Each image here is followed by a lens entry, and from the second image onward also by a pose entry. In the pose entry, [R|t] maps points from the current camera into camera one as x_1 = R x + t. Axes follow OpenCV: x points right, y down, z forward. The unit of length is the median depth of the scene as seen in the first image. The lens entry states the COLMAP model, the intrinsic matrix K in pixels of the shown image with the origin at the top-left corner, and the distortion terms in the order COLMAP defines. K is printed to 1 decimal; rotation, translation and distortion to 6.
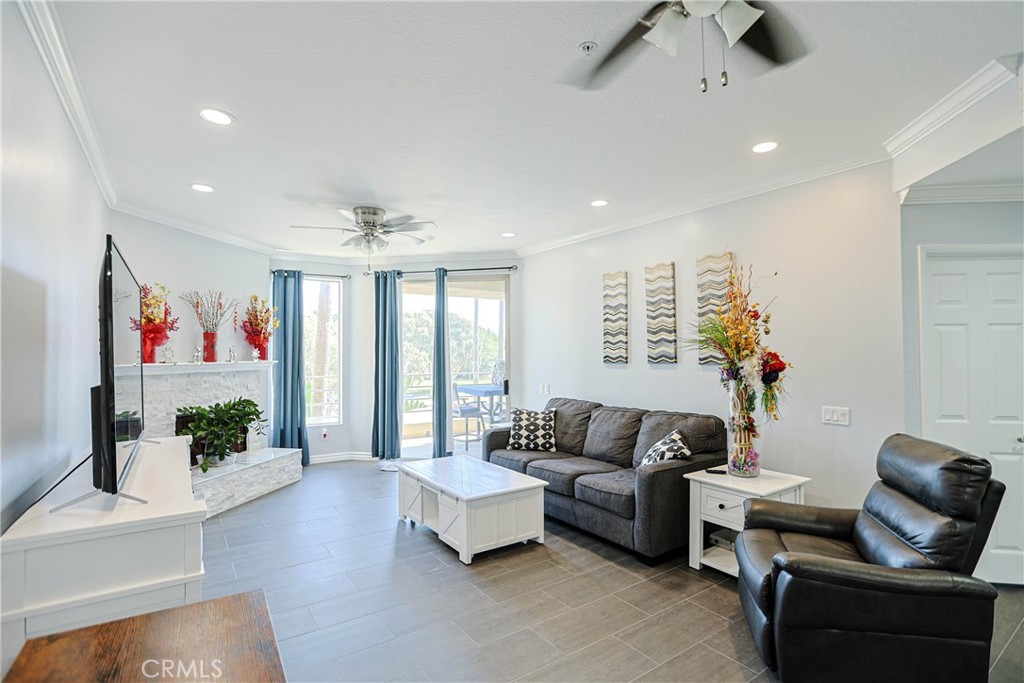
lens RADIAL K [[501.0, 0, 509.7], [0, 501.0, 346.9], [0, 0, 1]] dist [-0.004786, -0.000030]
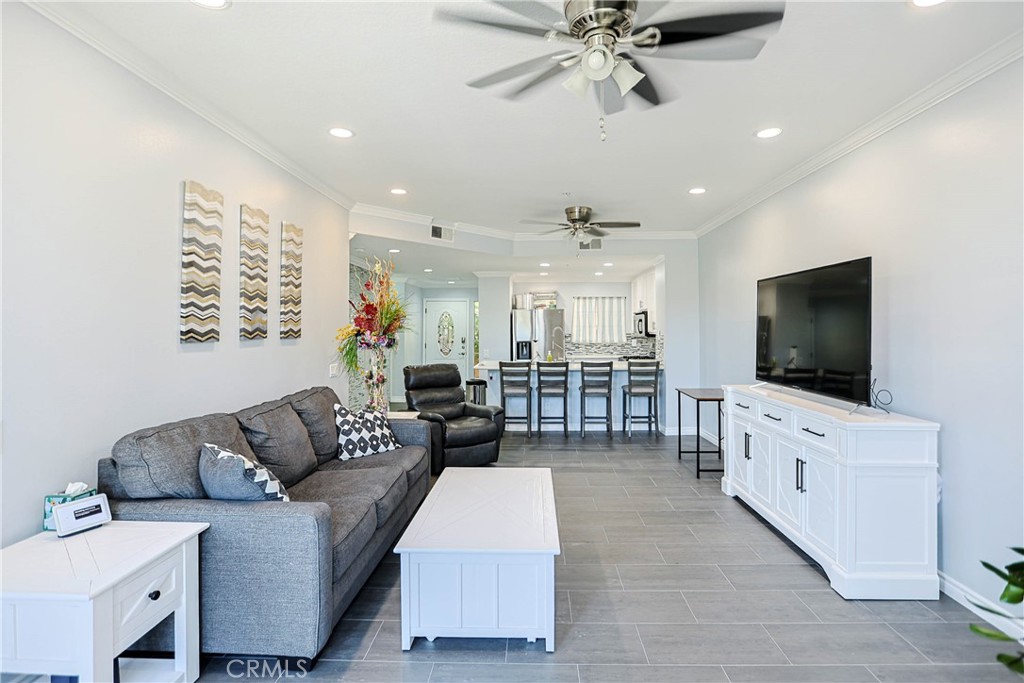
lens RADIAL K [[501.0, 0, 518.7], [0, 501.0, 333.5], [0, 0, 1]] dist [-0.004786, -0.000030]
pose [[-0.806725, -0.013302, 0.590777, -0.448055], [-0.015963, 0.999872, 0.000716, 0.016483], [-0.590711, -0.008853, -0.806834, 1.301176]]
